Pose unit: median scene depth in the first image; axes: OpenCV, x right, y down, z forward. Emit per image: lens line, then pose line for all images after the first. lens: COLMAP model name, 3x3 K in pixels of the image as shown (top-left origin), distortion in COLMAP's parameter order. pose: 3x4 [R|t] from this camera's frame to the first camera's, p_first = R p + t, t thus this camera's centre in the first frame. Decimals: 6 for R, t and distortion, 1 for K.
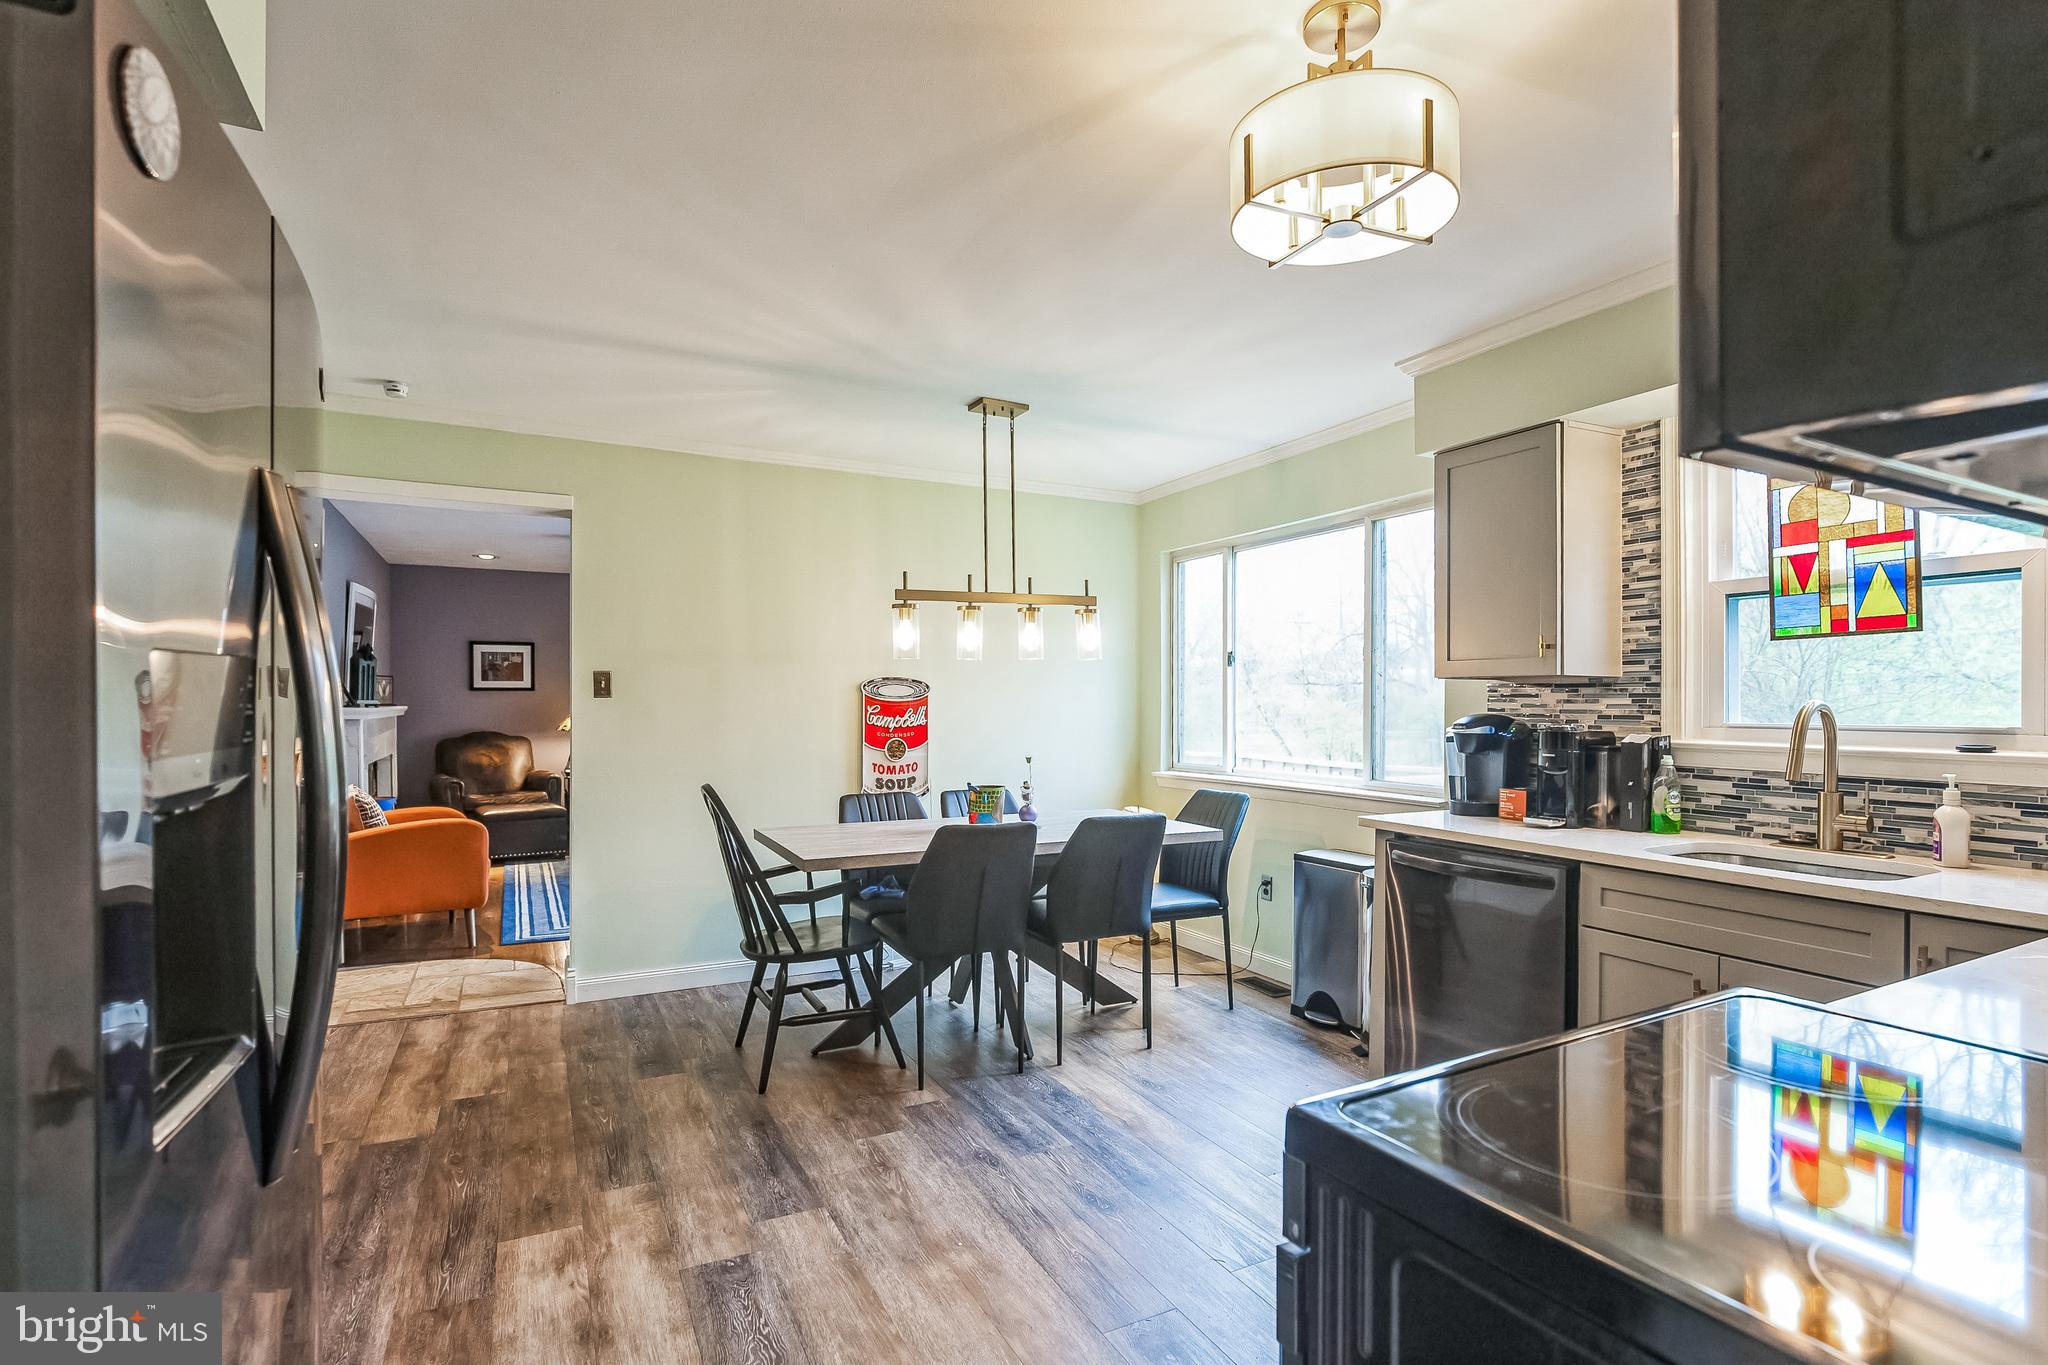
lens RADIAL K [[979.2, 0, 1028.7], [0, 979.2, 712.3], [0, 0, 1]] dist [-0.001945, -0.000365]
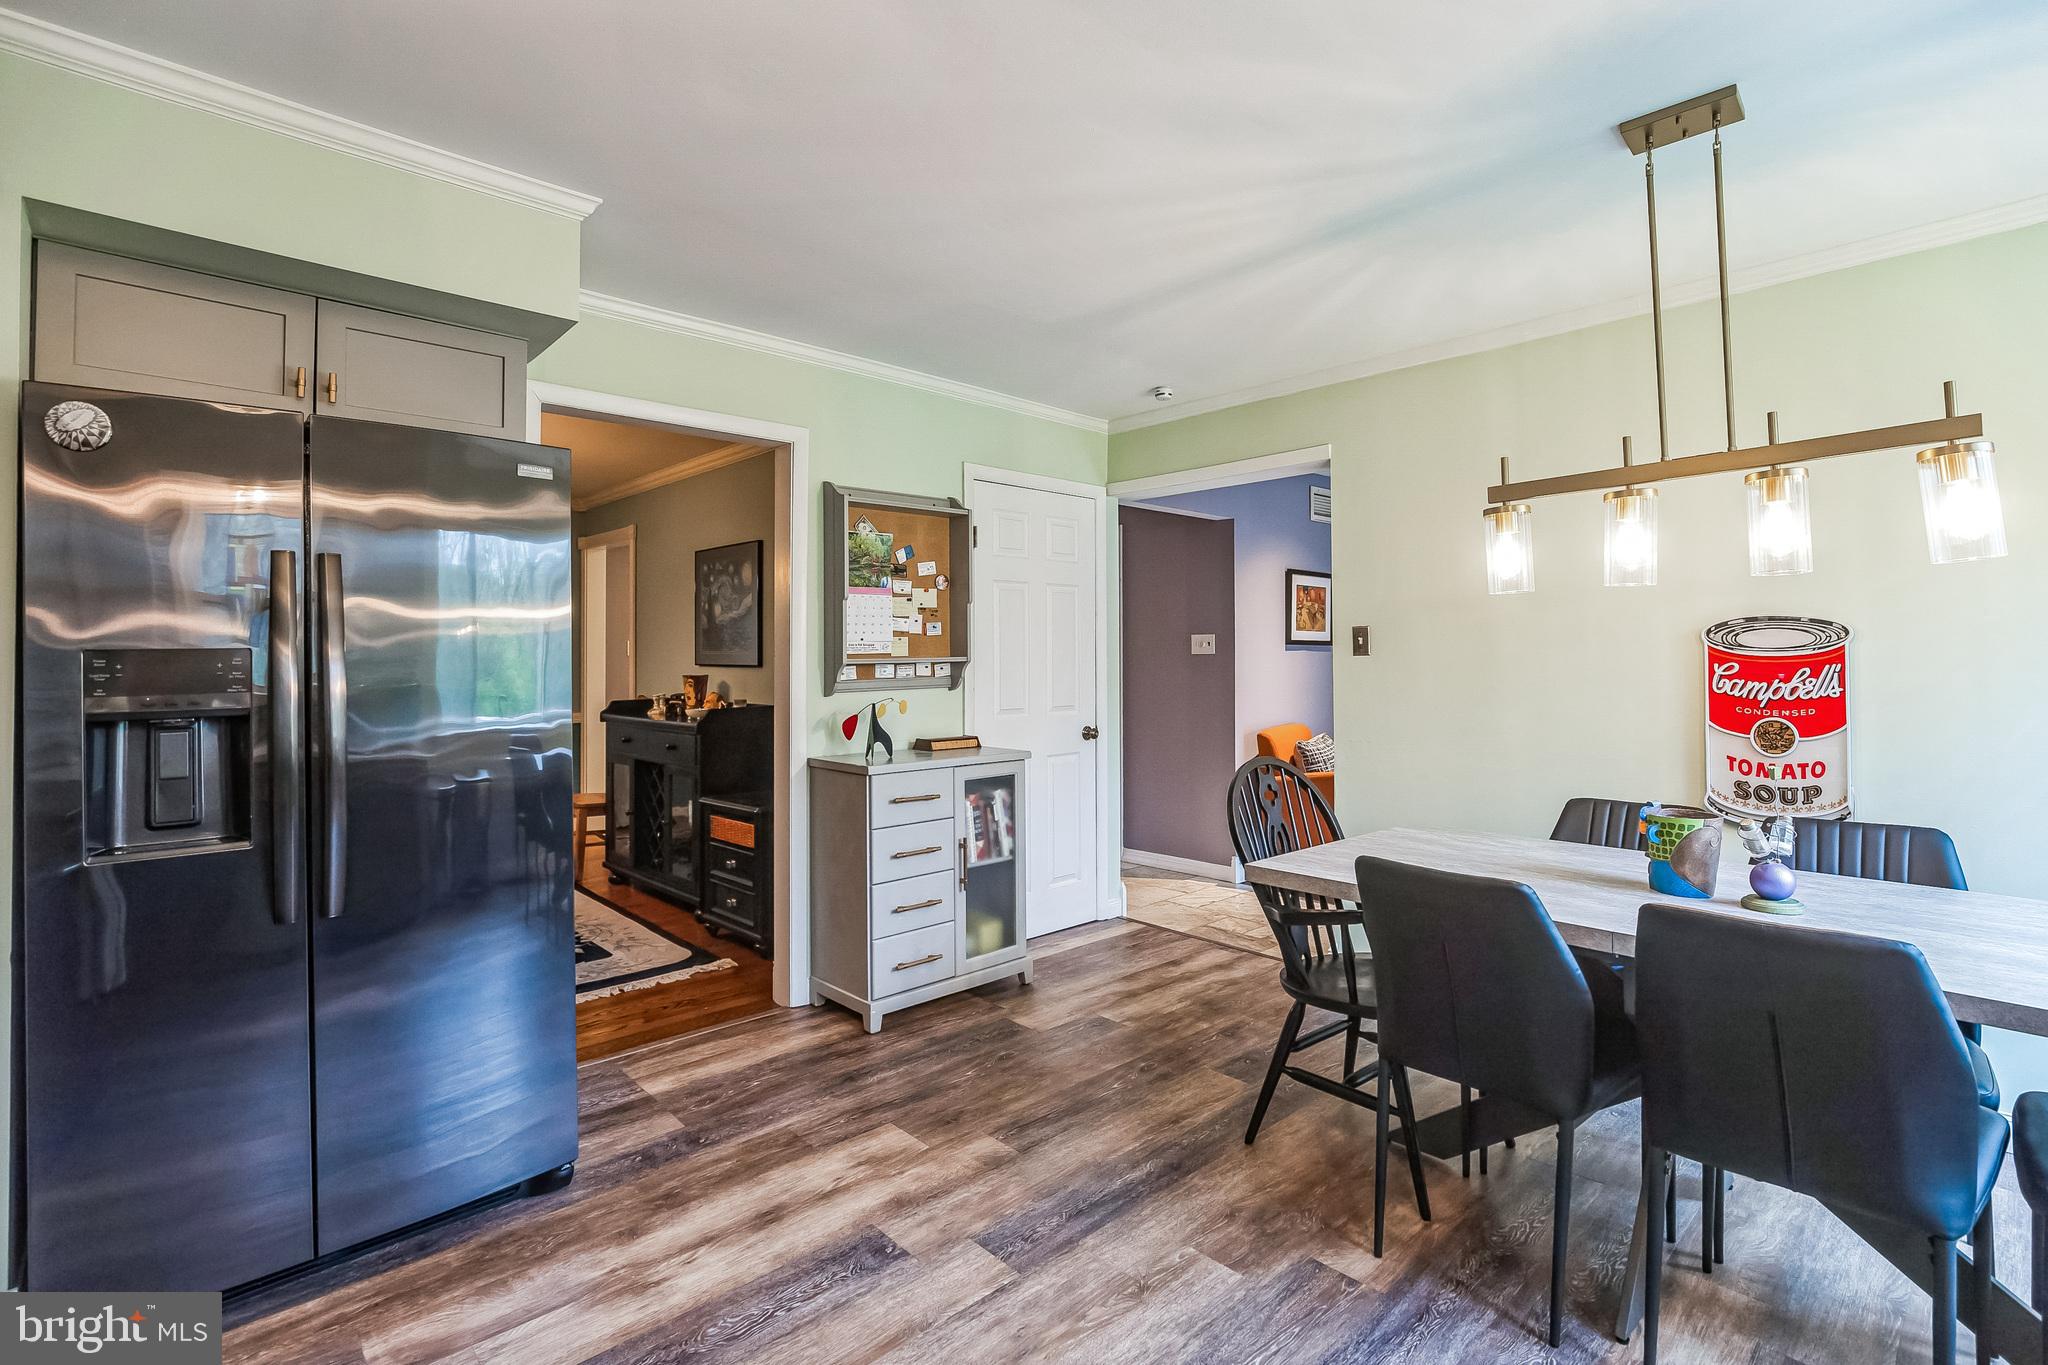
lens RADIAL K [[953.7, 0, 1026.9], [0, 953.7, 647.5], [0, 0, 1]] dist [-0.016903, 0.000038]
pose [[0.272077, -0.016266, -0.962138, 0.387783], [-0.001573, 0.999848, -0.017348, -0.007658], [0.962274, 0.006234, 0.272010, 0.531638]]
